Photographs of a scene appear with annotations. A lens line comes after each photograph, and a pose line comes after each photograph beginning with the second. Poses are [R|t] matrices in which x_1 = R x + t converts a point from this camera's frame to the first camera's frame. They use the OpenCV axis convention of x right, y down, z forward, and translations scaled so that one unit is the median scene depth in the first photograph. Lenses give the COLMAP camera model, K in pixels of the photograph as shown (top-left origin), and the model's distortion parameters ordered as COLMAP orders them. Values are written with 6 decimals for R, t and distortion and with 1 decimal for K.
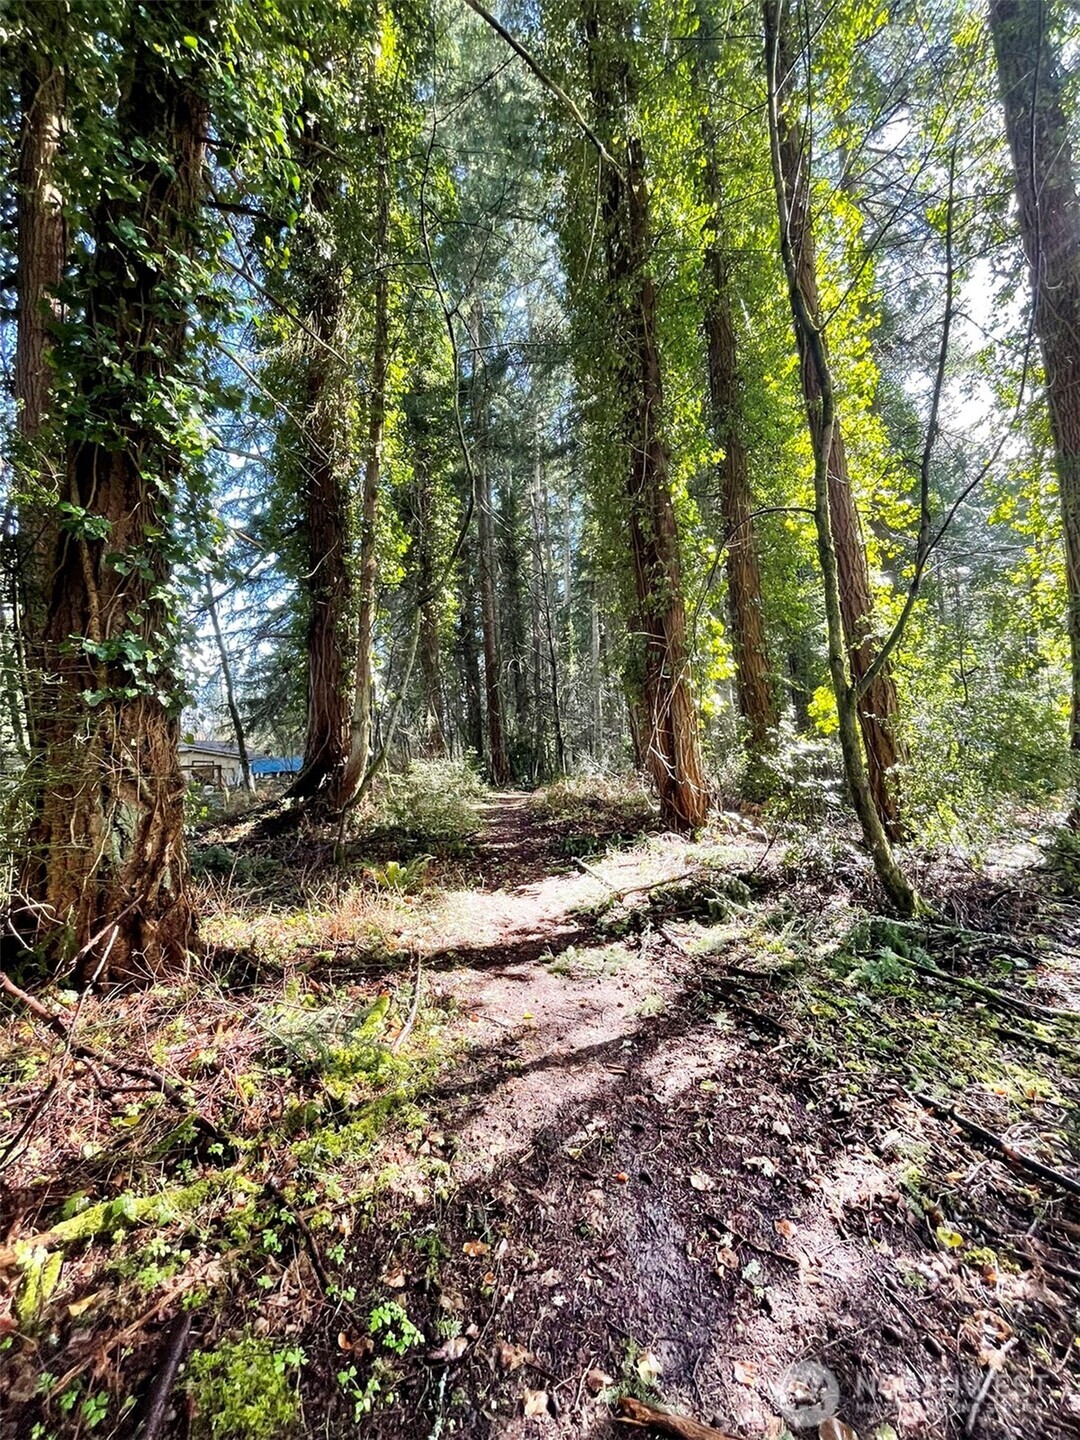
lens RADIAL K [[638.7, 0, 540.0], [0, 638.7, 720.0], [0, 0, 1]] dist [-0.011517, -0.000073]
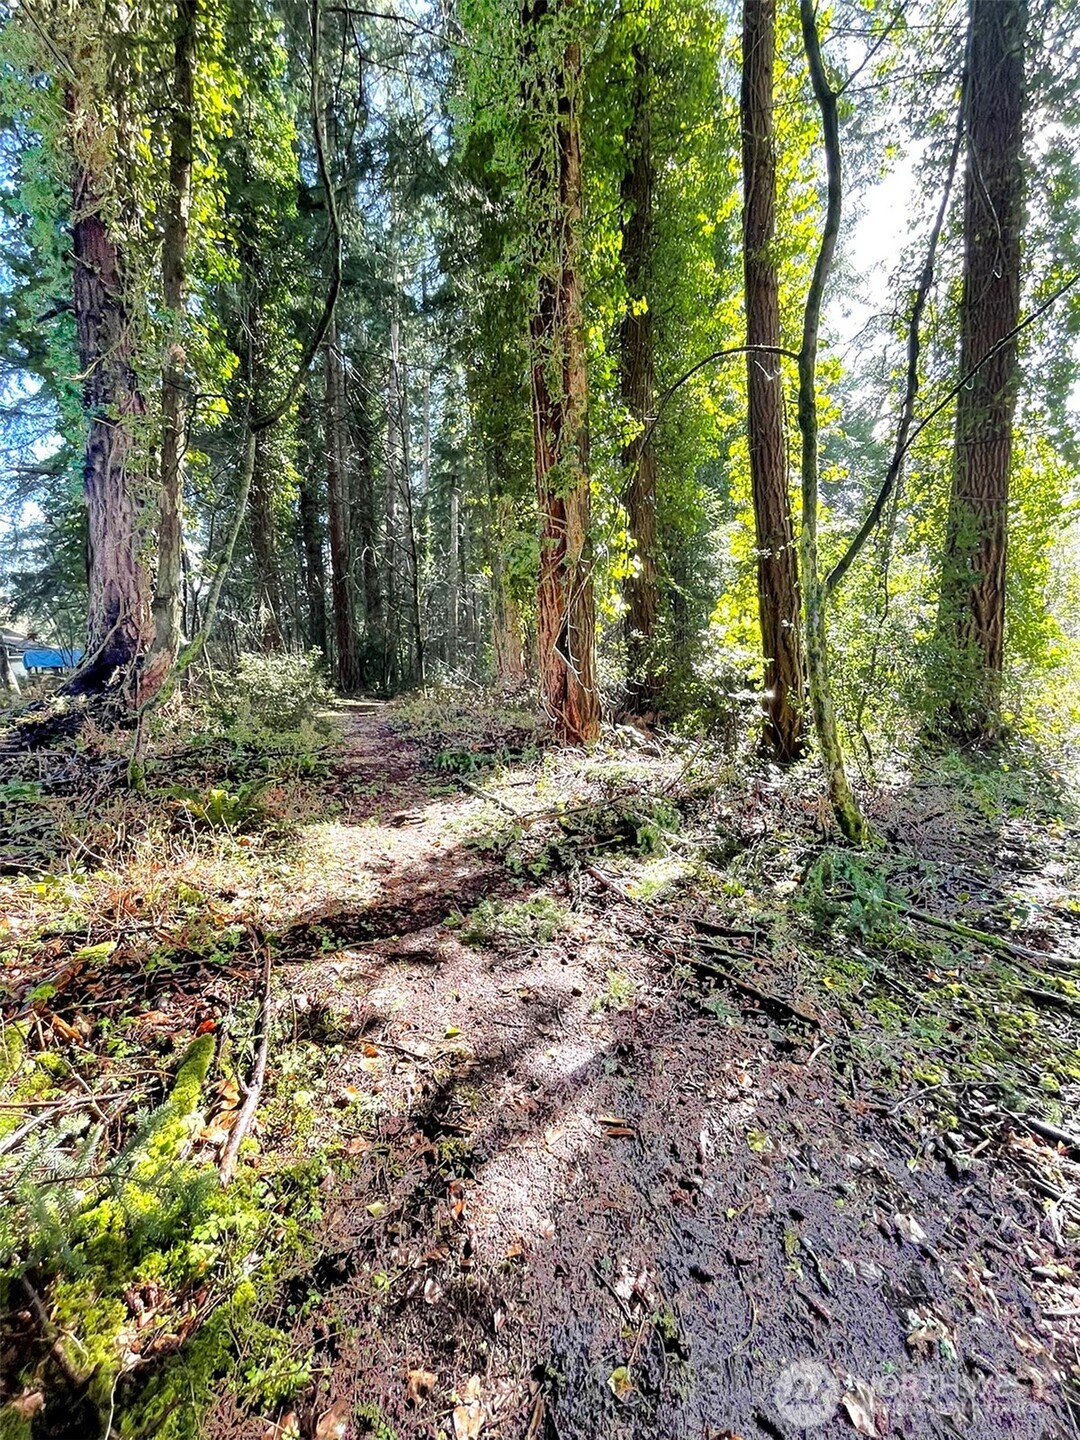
lens RADIAL K [[587.8, 0, 540.0], [0, 587.8, 720.0], [0, 0, 1]] dist [0.001277, 0.000712]
pose [[0.961656, 0.018827, 0.273613, -0.069955], [-0.056655, 0.989760, 0.131018, 0.044245], [-0.268344, -0.141496, 0.952875, 0.302965]]
